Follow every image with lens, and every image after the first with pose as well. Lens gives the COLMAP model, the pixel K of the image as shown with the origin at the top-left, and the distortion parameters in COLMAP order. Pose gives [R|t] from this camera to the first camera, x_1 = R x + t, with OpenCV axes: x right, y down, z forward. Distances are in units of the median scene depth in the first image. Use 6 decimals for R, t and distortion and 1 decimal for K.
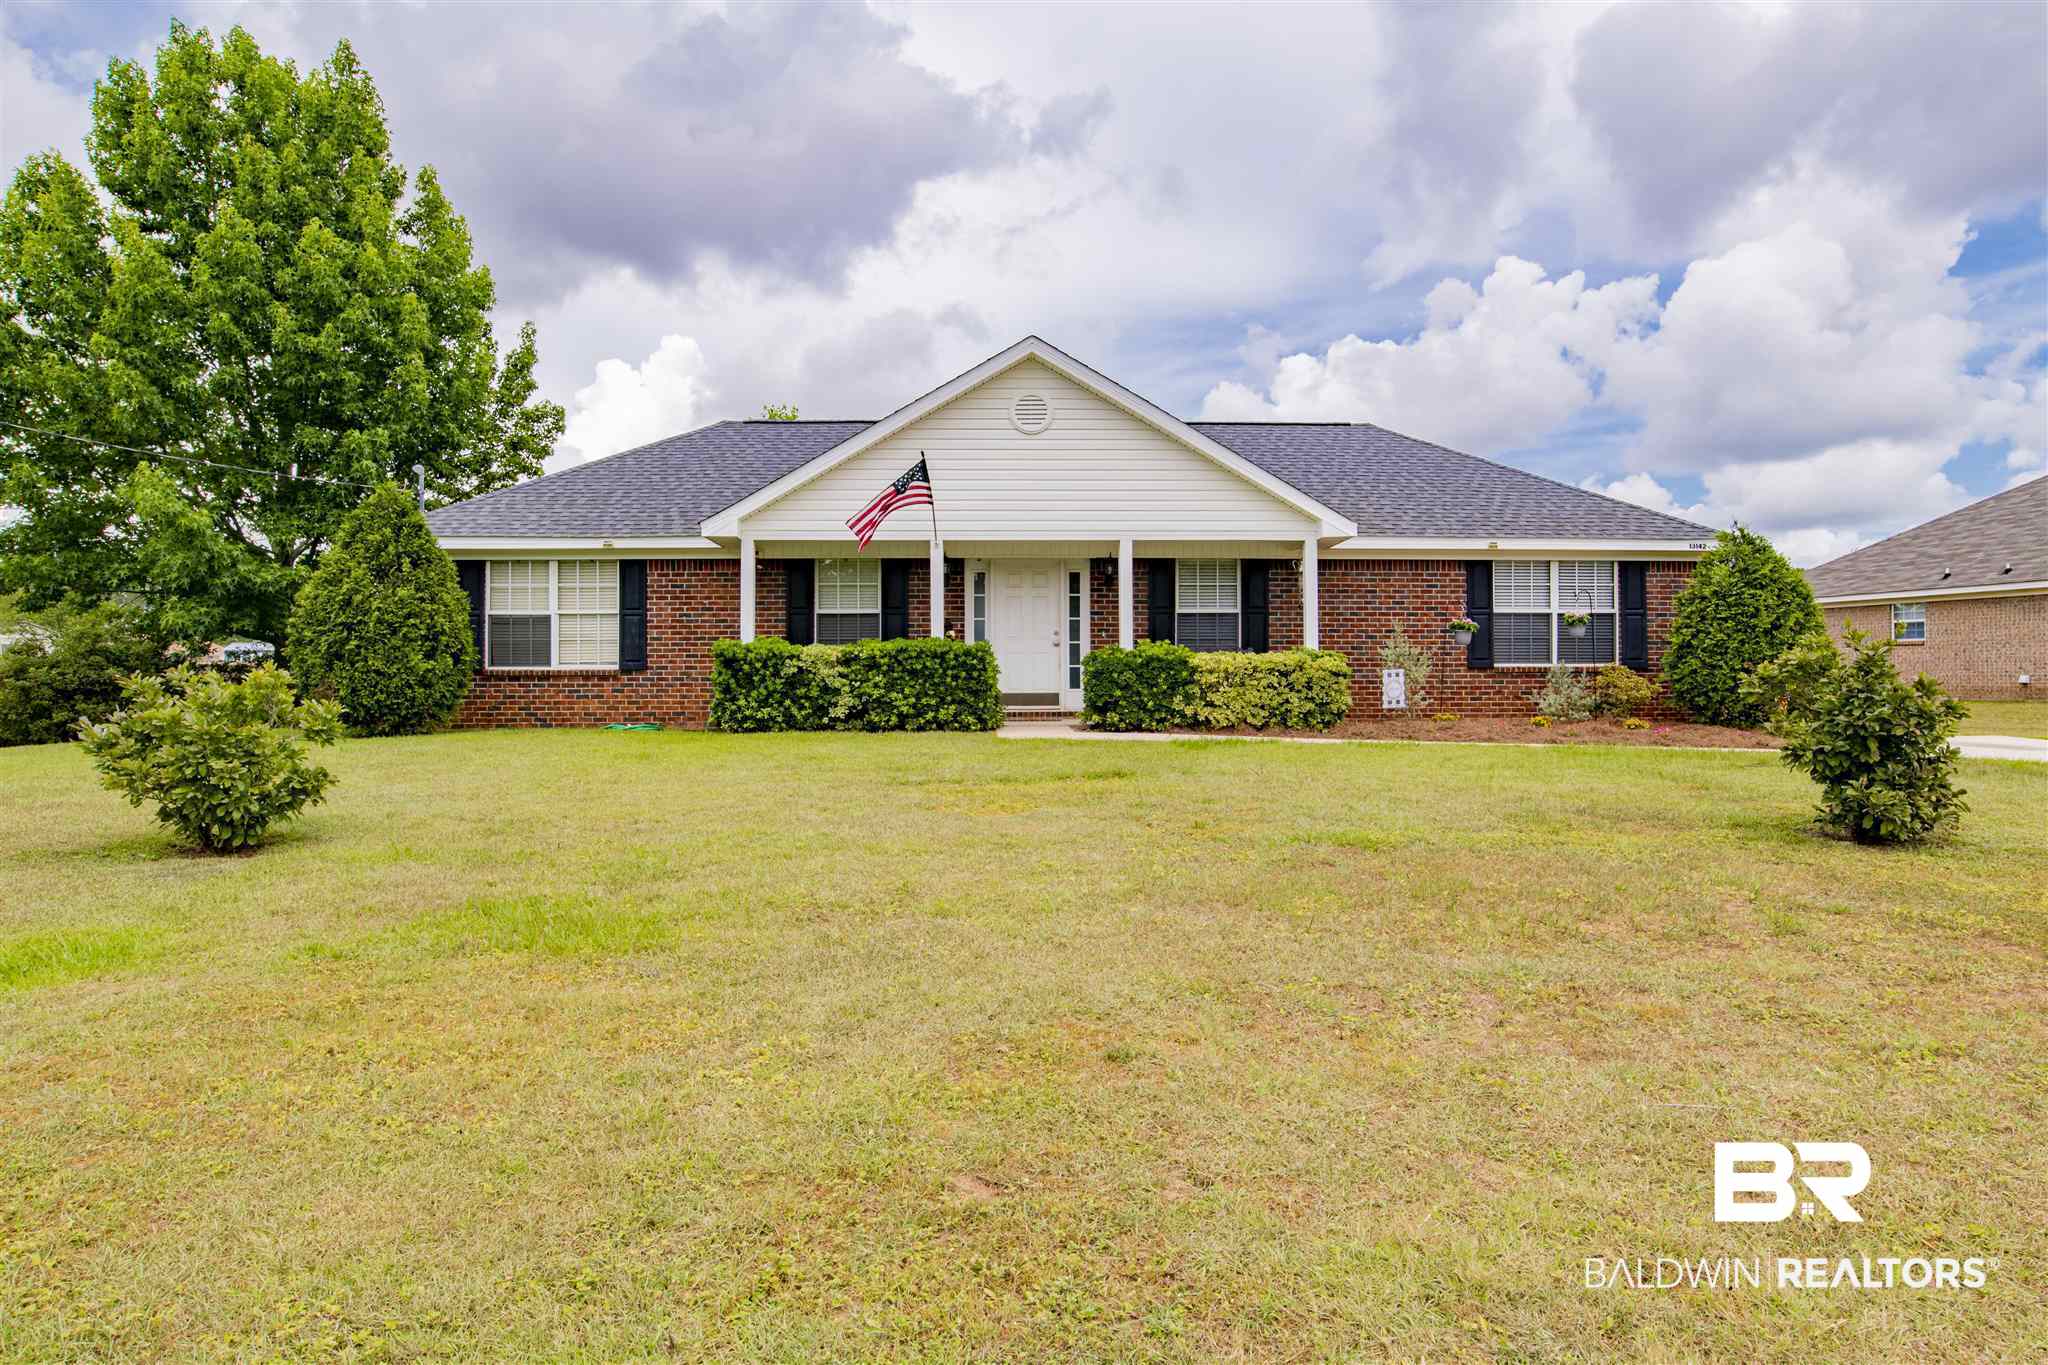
lens RADIAL K [[1256.1, 0, 1024.1], [0, 1256.1, 694.0], [0, 0, 1]] dist [-0.028892, -0.000348]
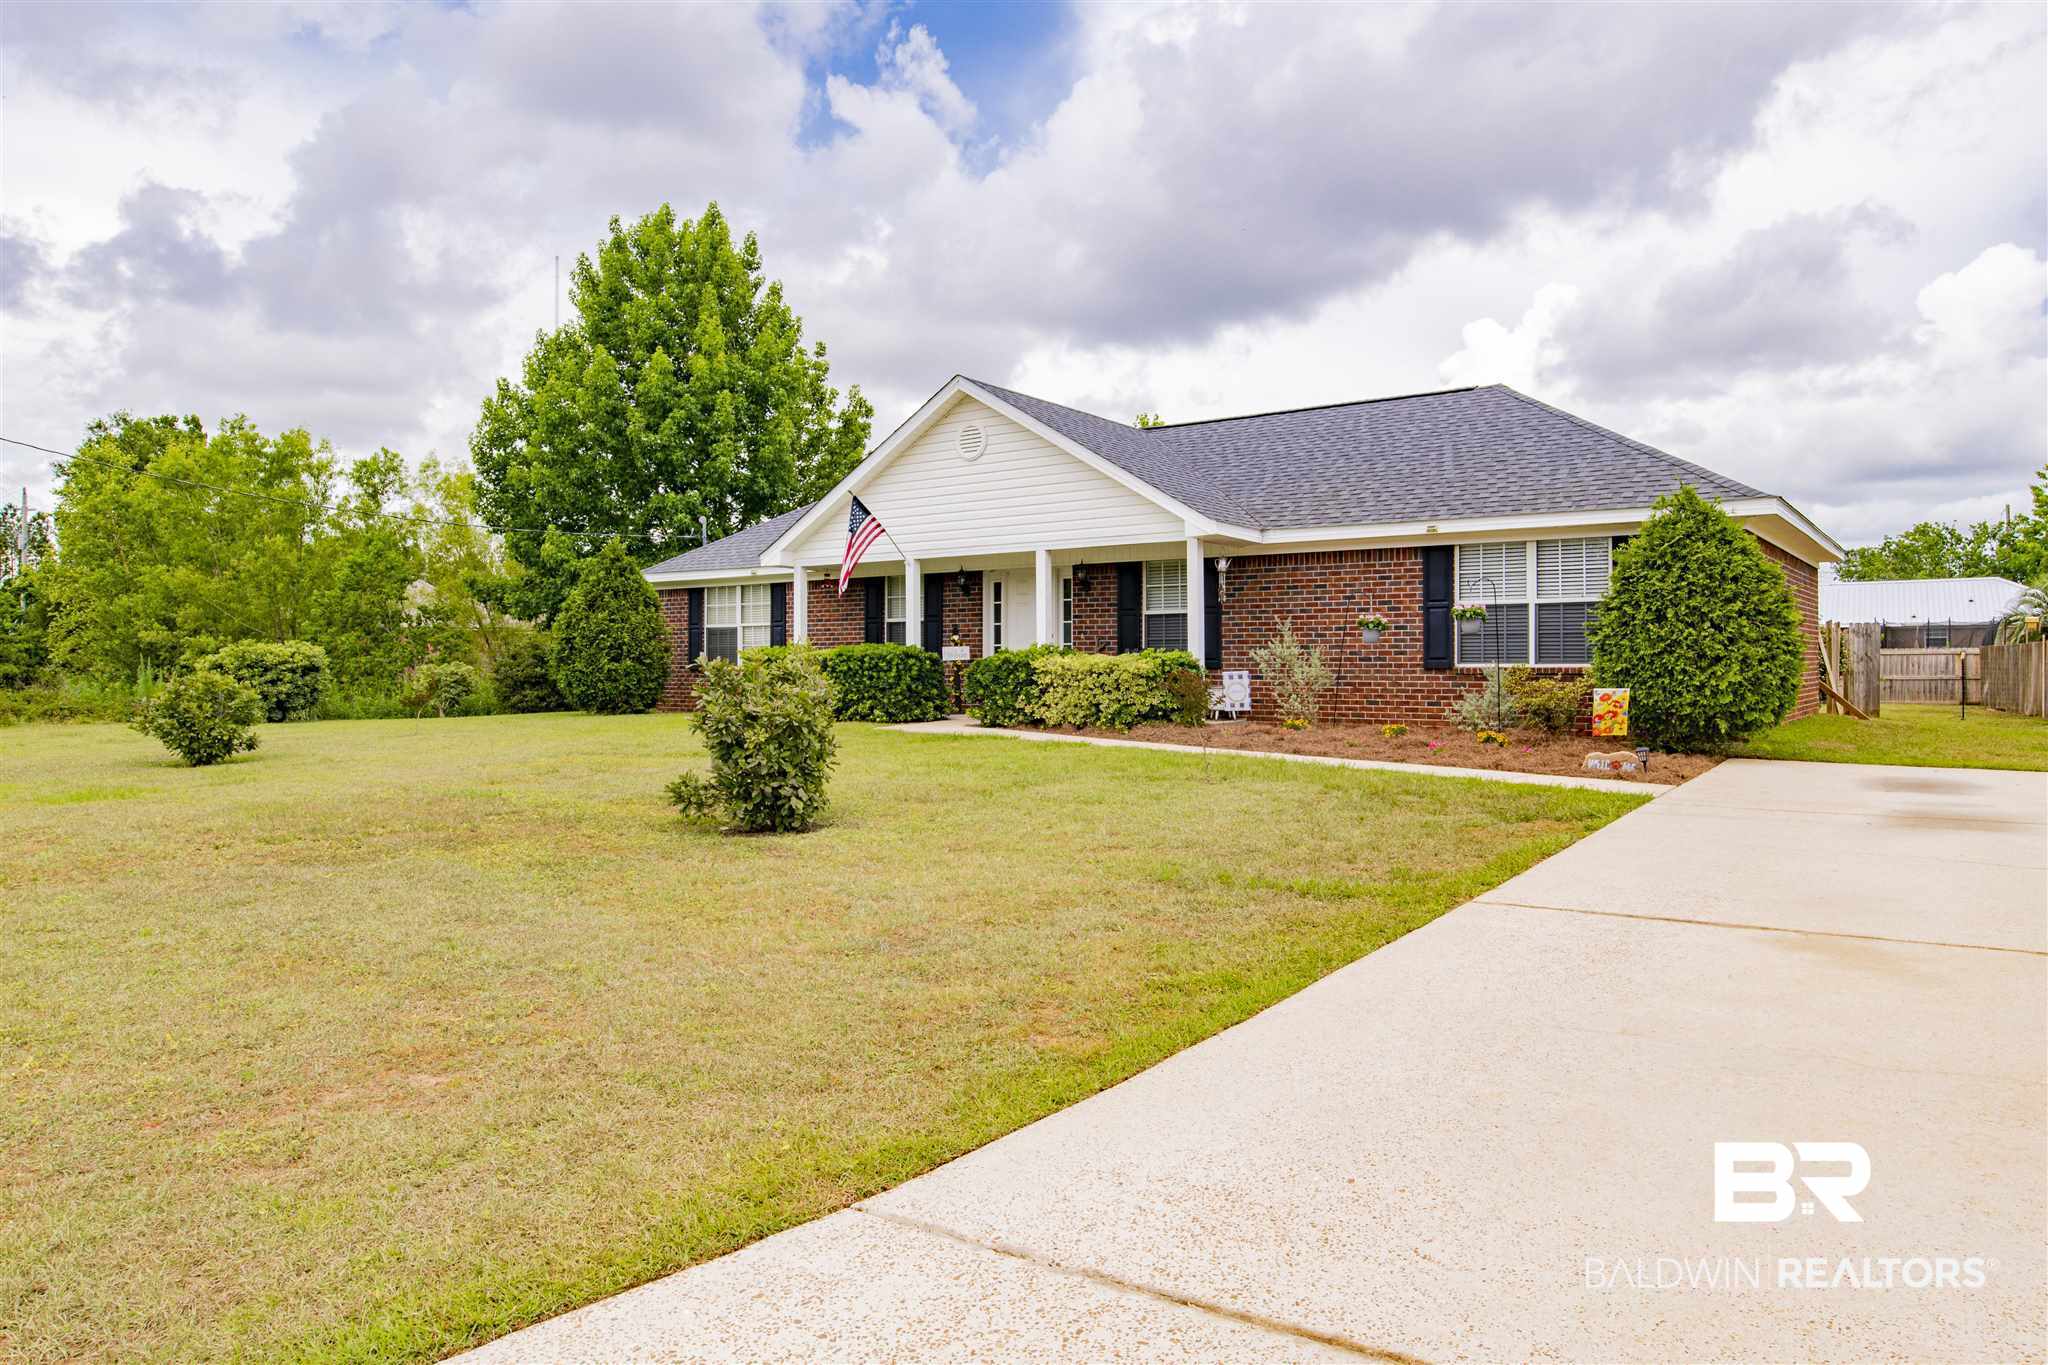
lens RADIAL K [[1386.8, 0, 1024.6], [0, 1386.8, 671.4], [0, 0, 1]] dist [-0.019177, 0.002594]
pose [[0.765330, 0.002543, -0.643633, 0.825118], [-0.012338, 0.999866, -0.010720, -0.005787], [0.643520, 0.016145, 0.765259, 0.083098]]
